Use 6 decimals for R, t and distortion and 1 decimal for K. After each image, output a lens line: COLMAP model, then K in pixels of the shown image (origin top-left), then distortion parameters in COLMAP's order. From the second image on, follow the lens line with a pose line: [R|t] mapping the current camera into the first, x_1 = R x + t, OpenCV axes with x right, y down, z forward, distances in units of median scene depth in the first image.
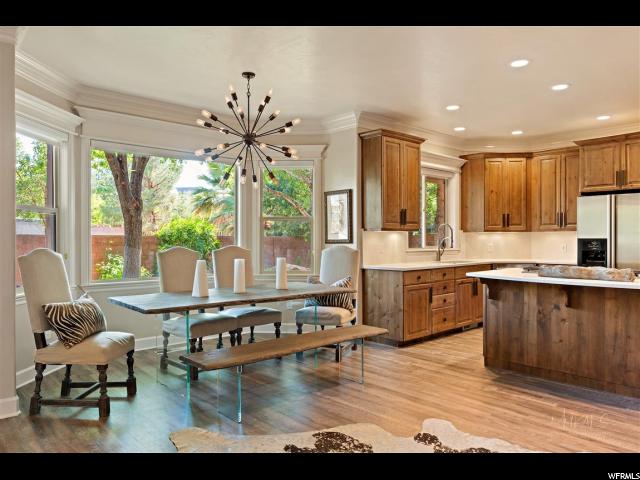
lens RADIAL K [[476.8, 0, 320.7], [0, 476.8, 239.5], [0, 0, 1]] dist [-0.005728, -0.003937]
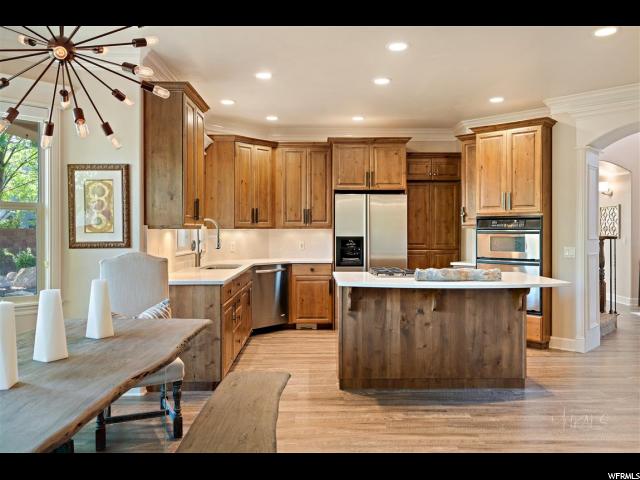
lens RADIAL K [[511.8, 0, 319.2], [0, 511.8, 237.5], [0, 0, 1]] dist [0.005883, 0.005084]
pose [[0.646470, -0.010817, 0.762863, -0.379000], [0.000856, 0.999909, 0.013453, -0.019020], [-0.762939, -0.008044, 0.646421, 0.443127]]
